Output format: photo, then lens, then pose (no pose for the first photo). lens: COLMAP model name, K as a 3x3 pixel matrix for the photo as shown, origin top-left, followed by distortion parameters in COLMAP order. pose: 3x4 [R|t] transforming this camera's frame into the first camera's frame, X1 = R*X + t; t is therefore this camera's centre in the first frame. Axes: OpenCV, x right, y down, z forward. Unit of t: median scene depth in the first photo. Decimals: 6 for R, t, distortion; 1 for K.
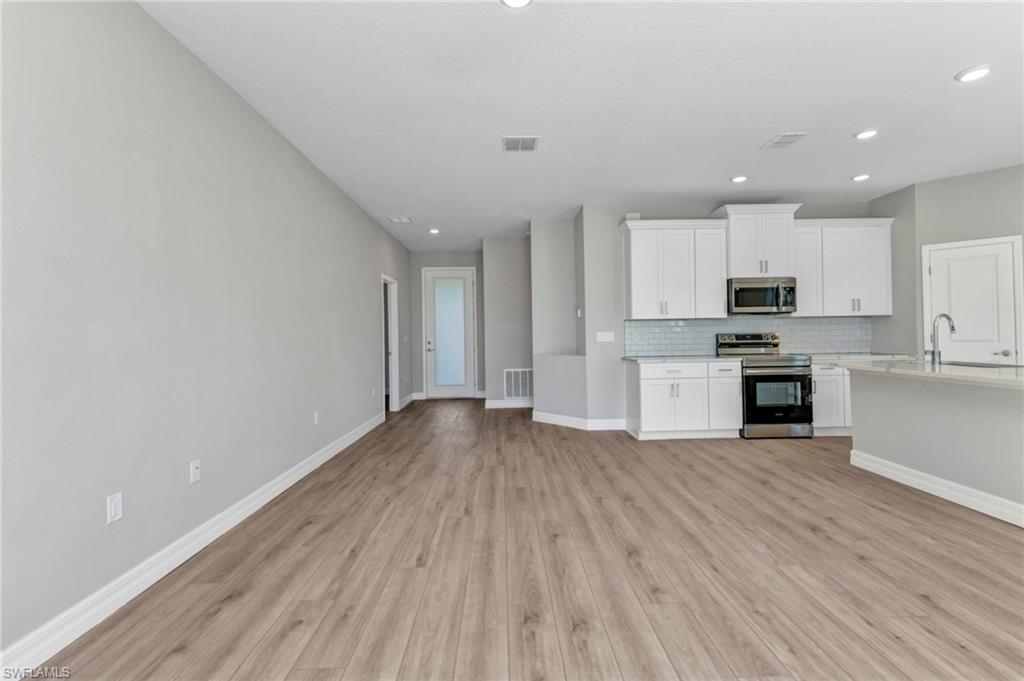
lens RADIAL K [[443.8, 0, 518.3], [0, 443.8, 335.2], [0, 0, 1]] dist [0.008407, -0.001146]
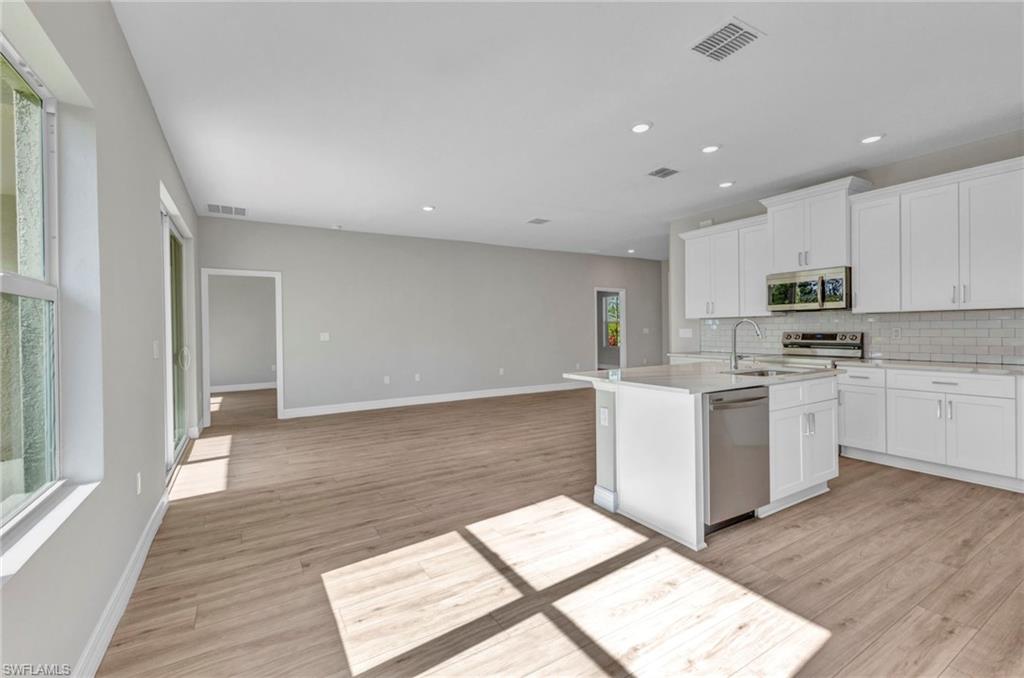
lens RADIAL K [[444.3, 0, 517.7], [0, 444.3, 328.8], [0, 0, 1]] dist [0.008398, -0.001305]
pose [[0.501329, 0.011486, -0.865181, 1.025393], [0.007354, 0.999819, 0.017534, -0.032093], [0.865226, -0.015153, 0.501153, 0.041345]]
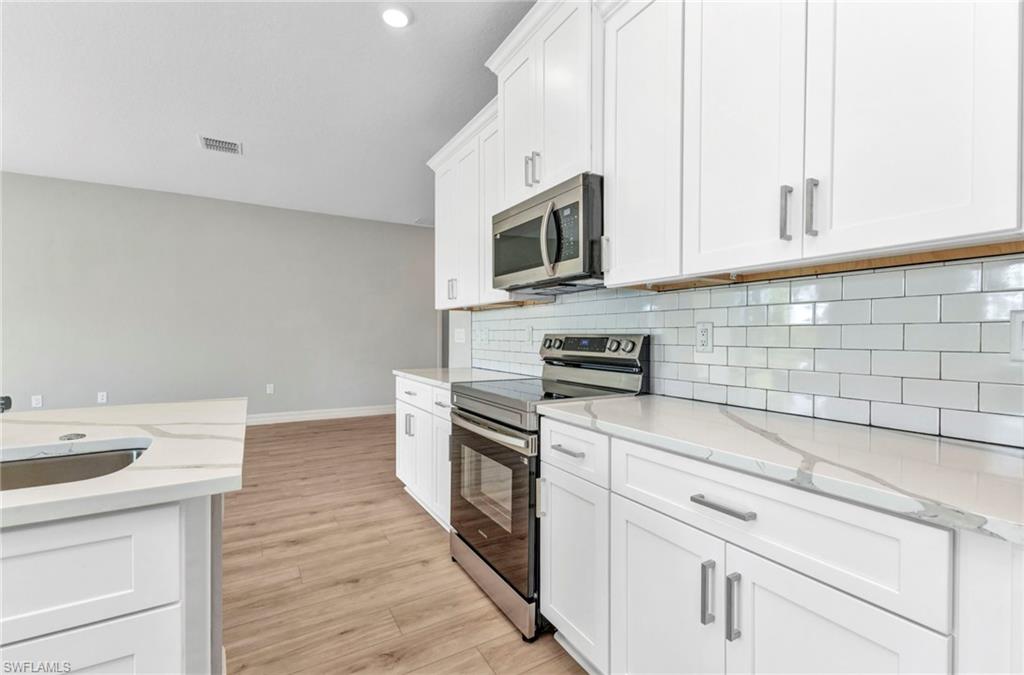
lens RADIAL K [[444.3, 0, 521.3], [0, 444.3, 338.6], [0, 0, 1]] dist [0.008398, -0.001305]
pose [[0.484912, 0.026790, -0.874152, 0.886567], [-0.007800, 0.999623, 0.026309, -0.010580], [0.874528, -0.005939, 0.484939, 0.780893]]
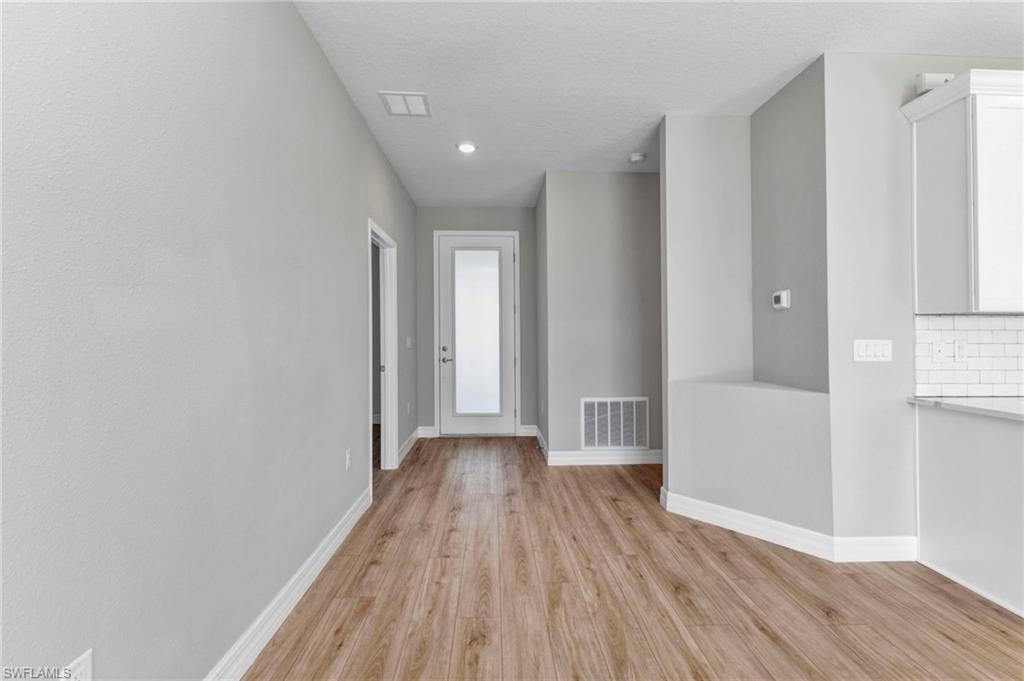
lens RADIAL K [[443.8, 0, 523.7], [0, 443.8, 338.8], [0, 0, 1]] dist [0.008407, -0.001146]
pose [[0.999480, 0.011863, 0.029968, -0.174786], [-0.012217, 0.999857, 0.011672, -0.009251], [-0.029825, -0.012032, 0.999483, 0.590724]]
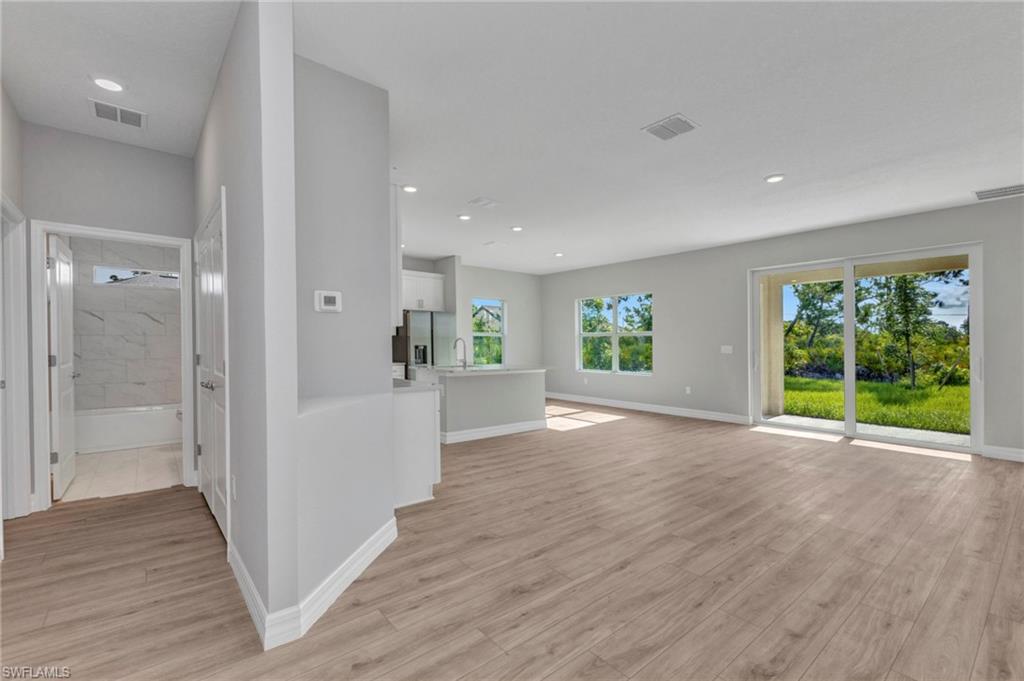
lens RADIAL K [[443.8, 0, 498.3], [0, 443.8, 348.1], [0, 0, 1]] dist [0.008407, -0.001146]
pose [[-0.592983, 0.003798, 0.805206, -0.339613], [0.001835, 0.999993, -0.003365, -0.001132], [-0.805213, -0.000518, -0.592985, 1.262566]]
